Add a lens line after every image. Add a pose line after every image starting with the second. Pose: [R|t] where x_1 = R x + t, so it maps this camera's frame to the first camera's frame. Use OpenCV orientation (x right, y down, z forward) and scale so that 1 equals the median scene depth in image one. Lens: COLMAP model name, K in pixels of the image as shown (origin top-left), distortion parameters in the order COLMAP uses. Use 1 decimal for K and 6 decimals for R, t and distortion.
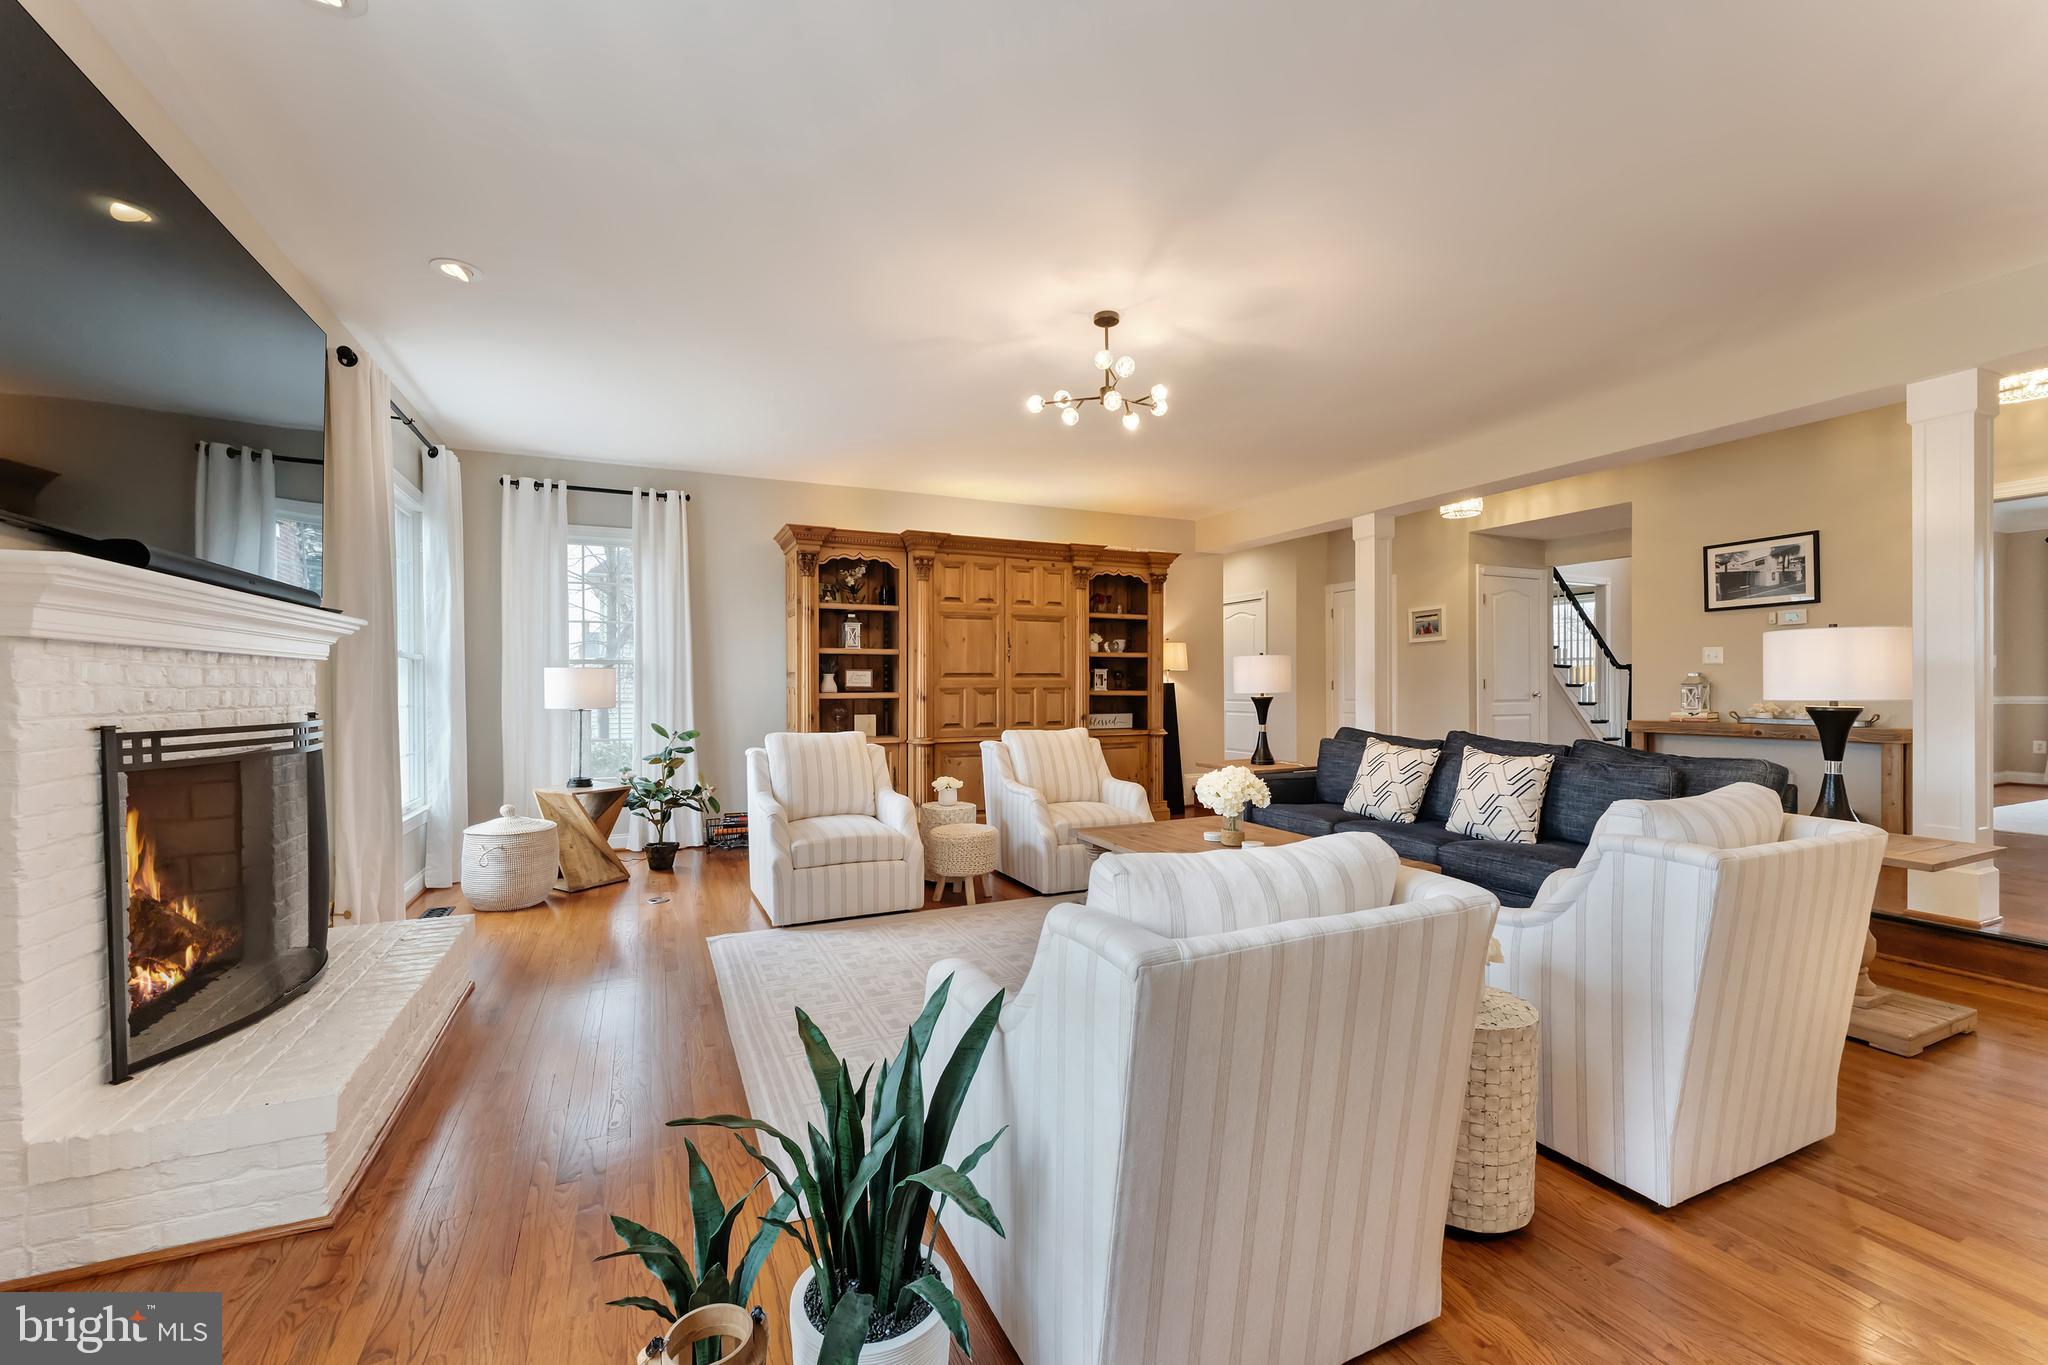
lens RADIAL K [[824.1, 0, 1020.2], [0, 824.1, 698.8], [0, 0, 1]] dist [-0.000509, 0.000022]
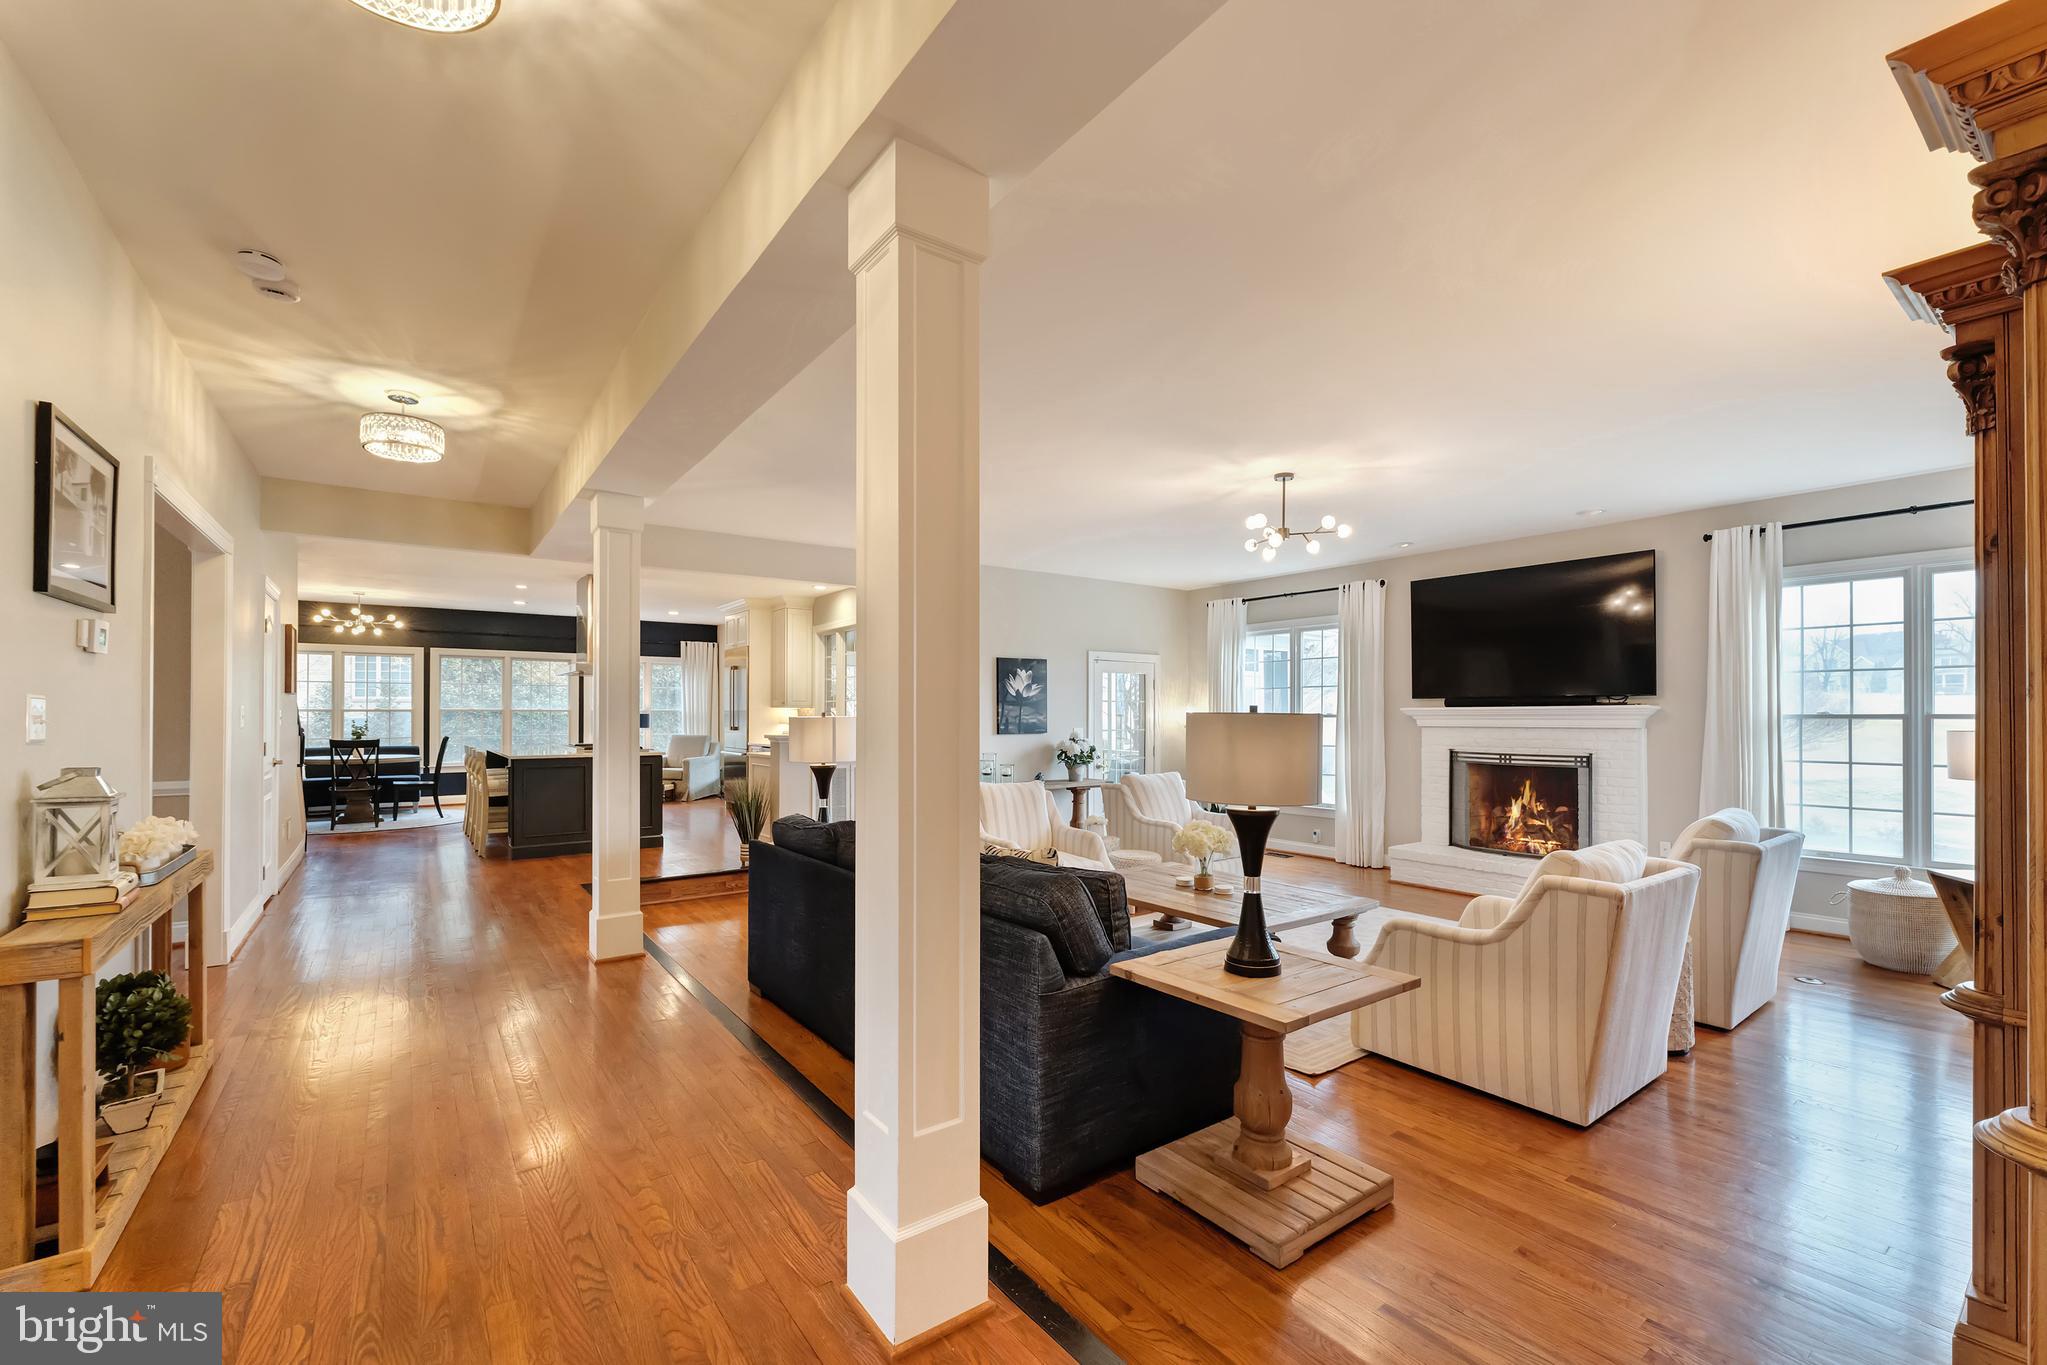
lens RADIAL K [[850.1, 0, 1014.7], [0, 850.1, 704.2], [0, 0, 1]] dist [0.000291, -0.000077]
pose [[-0.980414, 0.002118, -0.196938, 0.521839], [0.001500, 0.999993, 0.003289, -0.061808], [0.196944, 0.002930, -0.980410, 1.470214]]
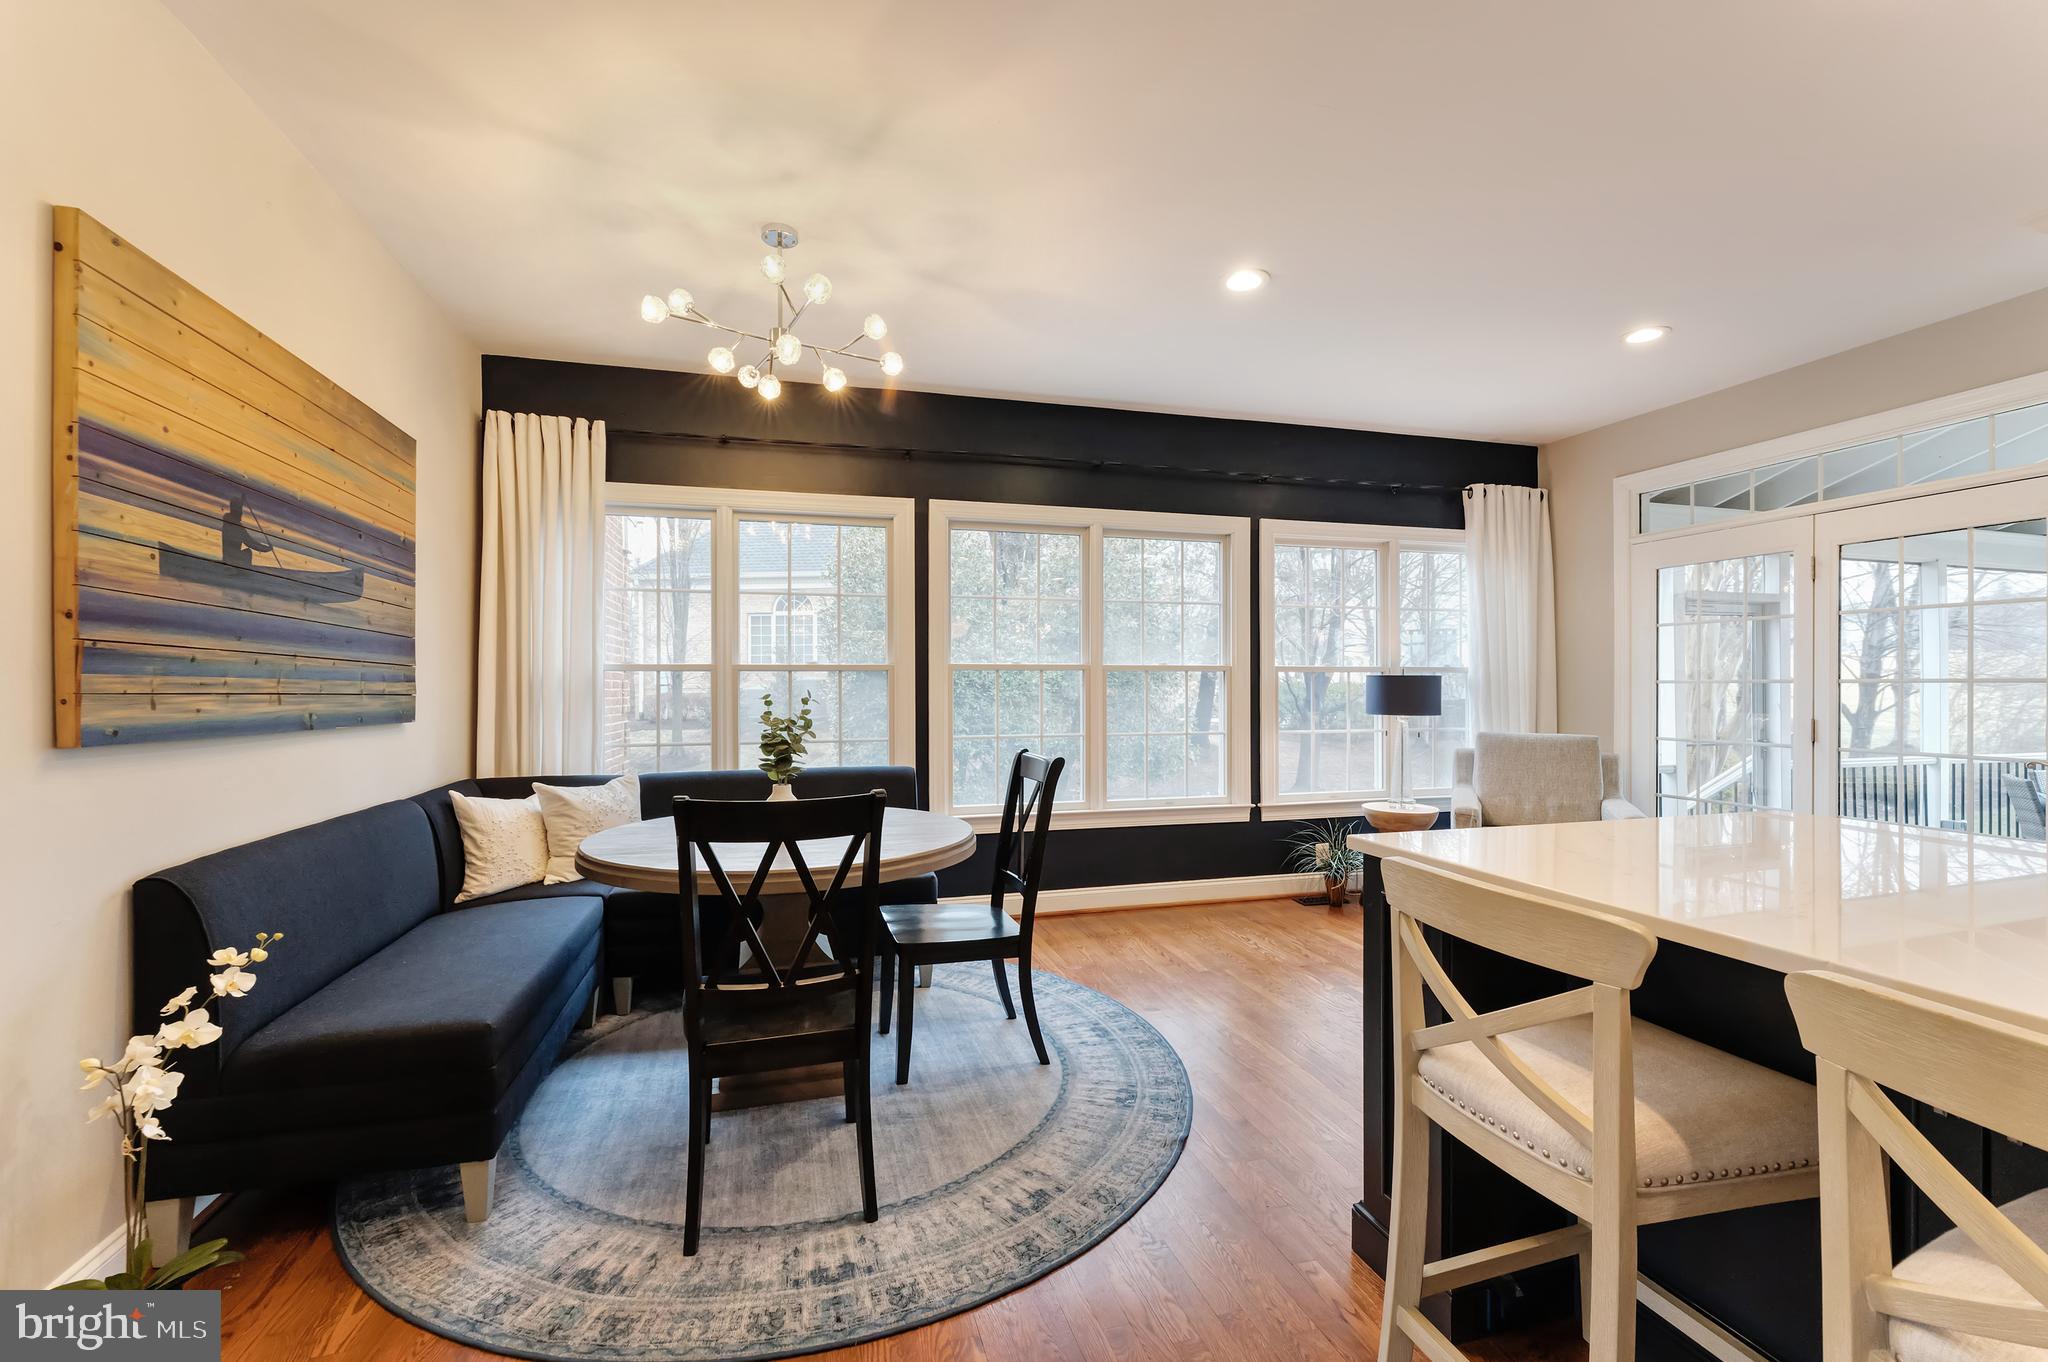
lens RADIAL K [[847.6, 0, 1014.7], [0, 847.6, 685.4], [0, 0, 1]] dist [-0.000499, -0.000363]
pose [[-0.987869, 0.007018, 0.155132, 1.305991], [0.009327, 0.999856, 0.014162, -0.036032], [-0.155010, 0.015437, -0.987792, -0.076442]]
